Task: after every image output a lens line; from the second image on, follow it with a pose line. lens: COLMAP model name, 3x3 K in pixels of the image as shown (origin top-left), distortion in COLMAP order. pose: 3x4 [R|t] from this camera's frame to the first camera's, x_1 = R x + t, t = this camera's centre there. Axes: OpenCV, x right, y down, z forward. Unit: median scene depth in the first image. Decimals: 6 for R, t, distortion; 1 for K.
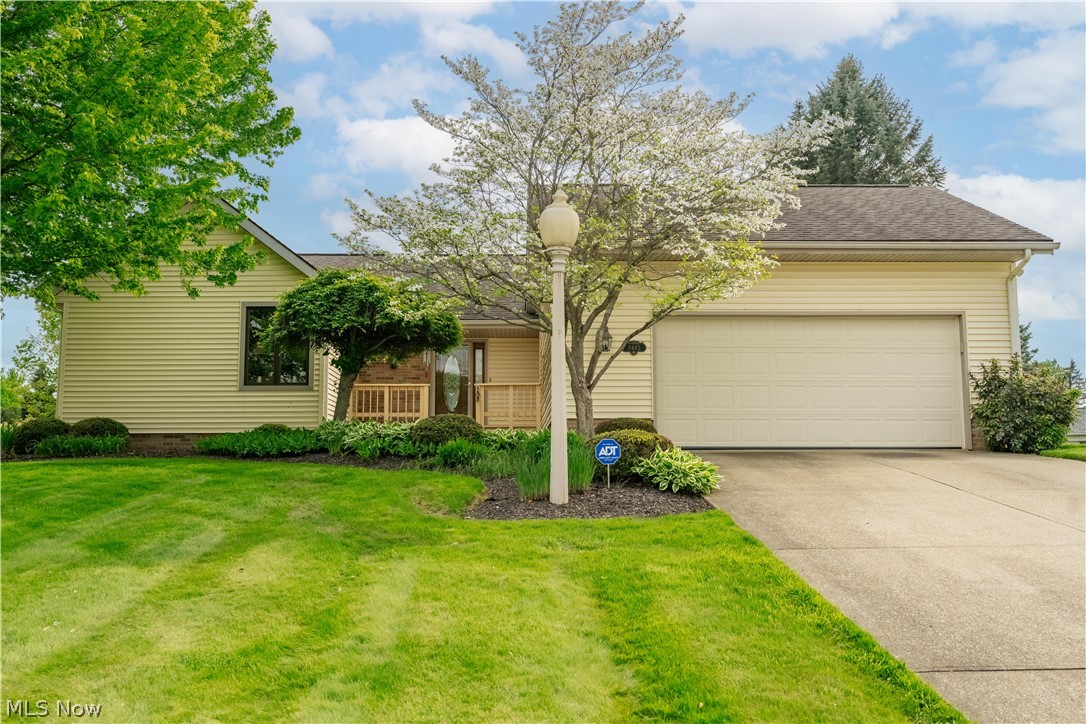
lens RADIAL K [[1033.6, 0, 539.5], [0, 1033.6, 361.6], [0, 0, 1]] dist [0.002455, 0.000000]
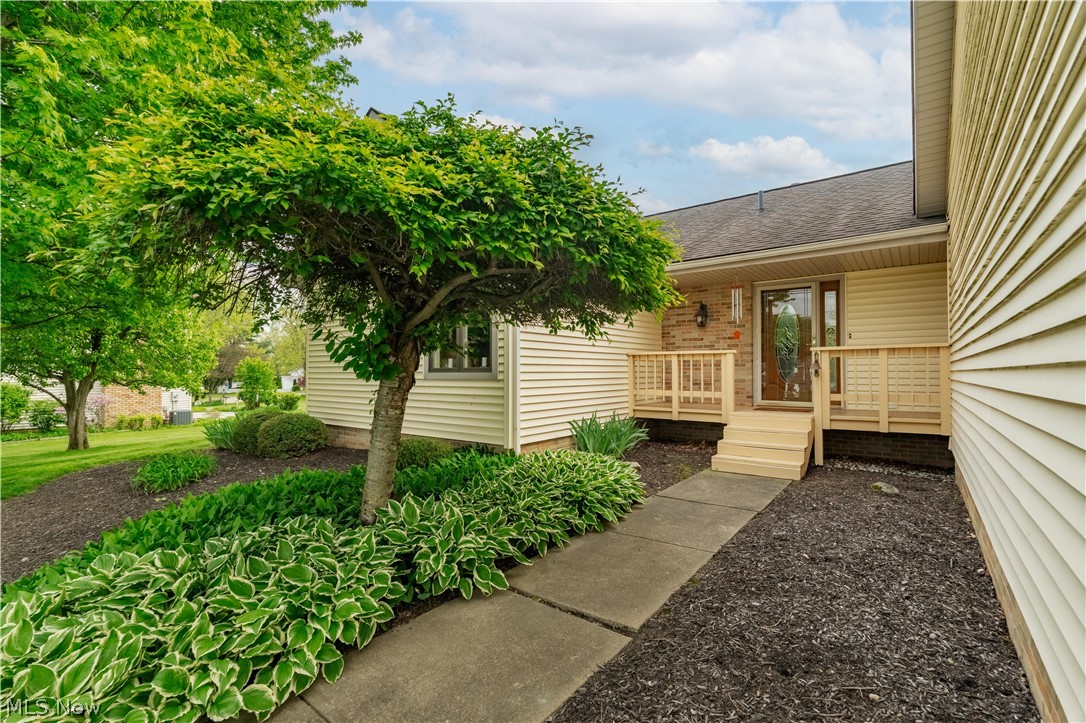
lens RADIAL K [[473.8, 0, 537.3], [0, 473.8, 362.3], [0, 0, 1]] dist [-0.003468, 0.000190]
pose [[0.754142, -0.001656, -0.656709, -0.001105], [0.073171, 0.993982, 0.081520, -0.007266], [0.652622, -0.109530, 0.749725, 0.925591]]
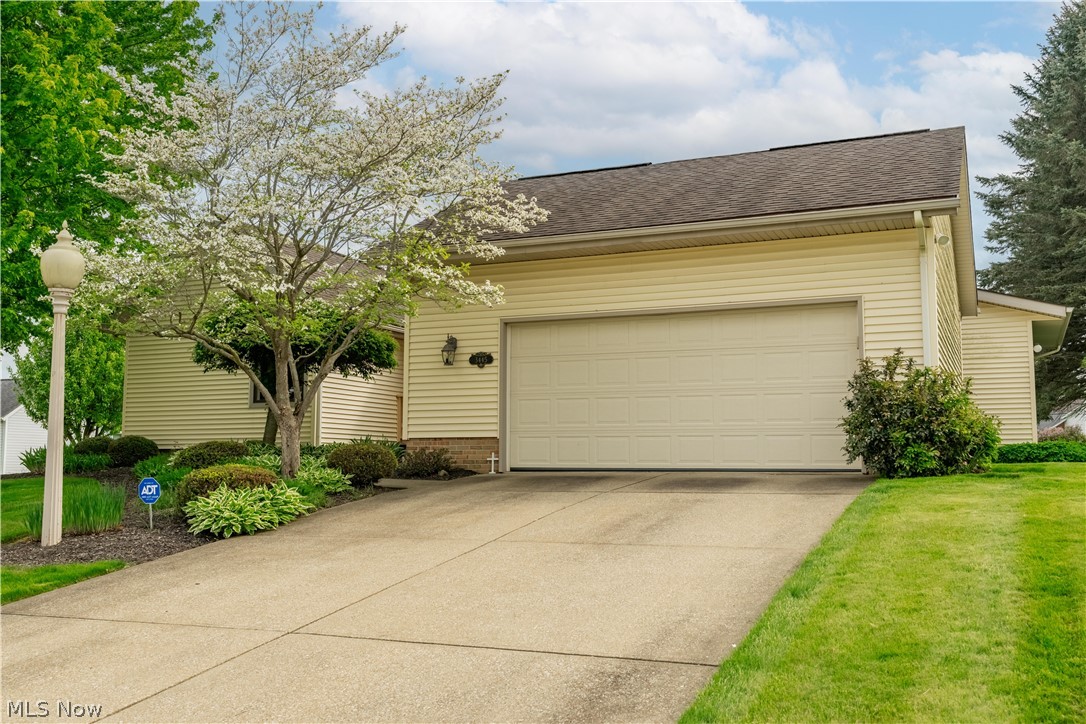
lens RADIAL K [[1009.7, 0, 546.7], [0, 1009.7, 361.3], [0, 0, 1]] dist [0.005791, 0.000000]
pose [[0.901226, -0.038382, -0.431646, 0.524464], [0.044177, 0.999018, 0.003403, -0.012569], [0.431091, -0.022136, 0.902037, 0.206441]]
